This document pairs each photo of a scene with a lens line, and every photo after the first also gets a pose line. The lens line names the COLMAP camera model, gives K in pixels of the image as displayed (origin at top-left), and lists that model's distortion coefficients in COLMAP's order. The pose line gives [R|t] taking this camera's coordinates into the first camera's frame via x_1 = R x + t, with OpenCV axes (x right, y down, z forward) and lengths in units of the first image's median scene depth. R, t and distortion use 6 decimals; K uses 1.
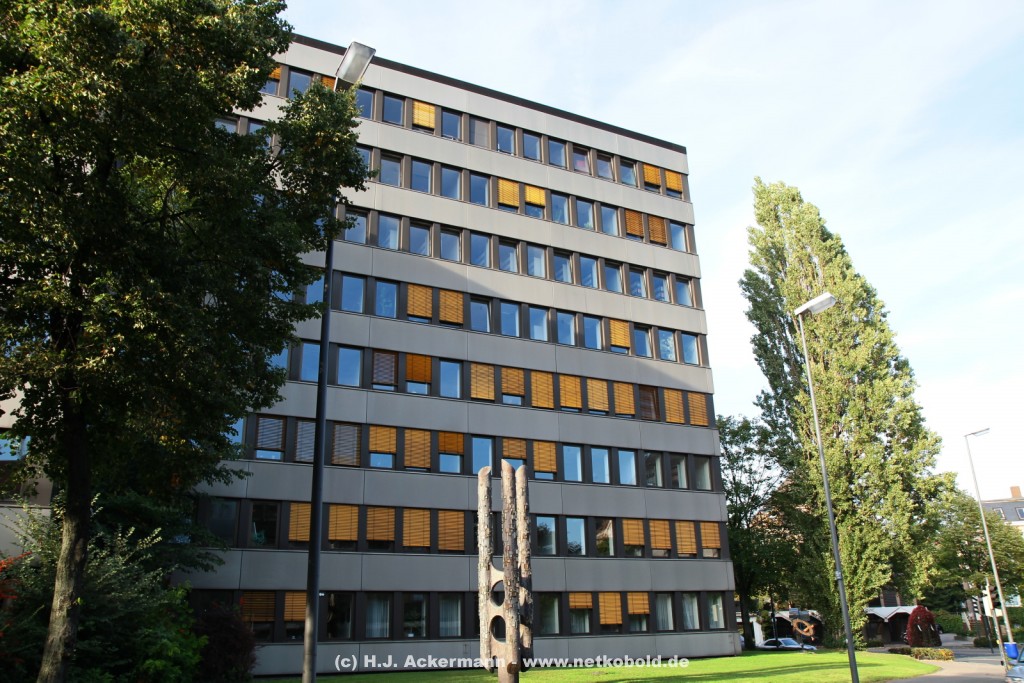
lens RADIAL K [[812.1, 0, 512.0], [0, 812.1, 341.5], [0, 0, 1]] dist [-0.101837, 0.118668]
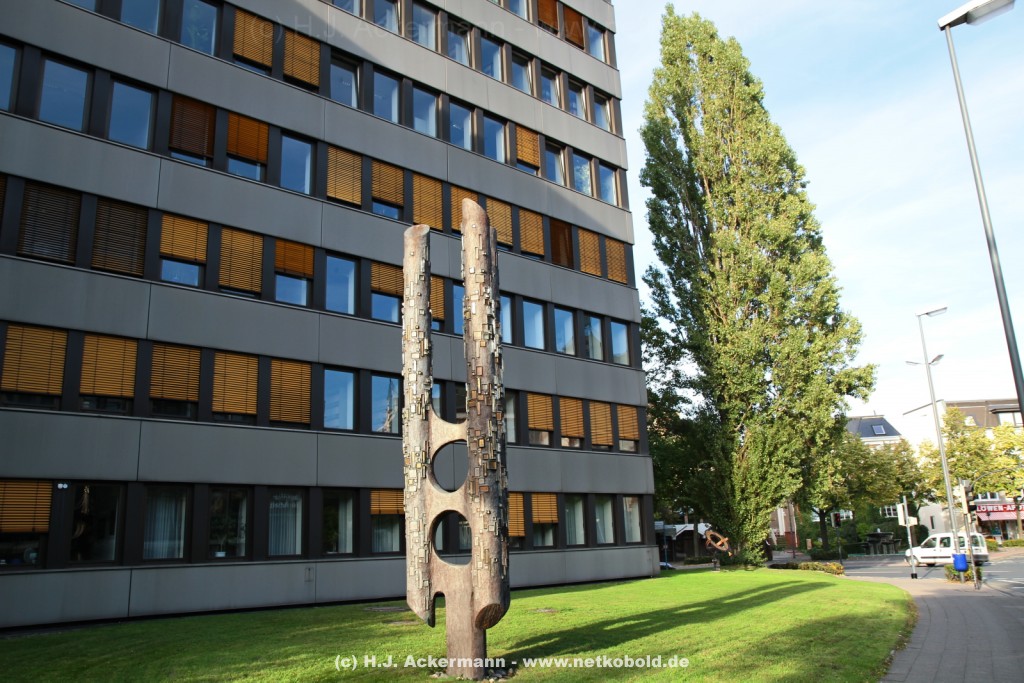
lens RADIAL K [[812.1, 0, 512.0], [0, 812.1, 341.5], [0, 0, 1]] dist [-0.101837, 0.118668]
pose [[0.964262, 0.052457, 0.259706, -0.064344], [-0.076234, 0.993684, 0.082339, 0.112368], [-0.253746, -0.099195, 0.962171, 0.303954]]
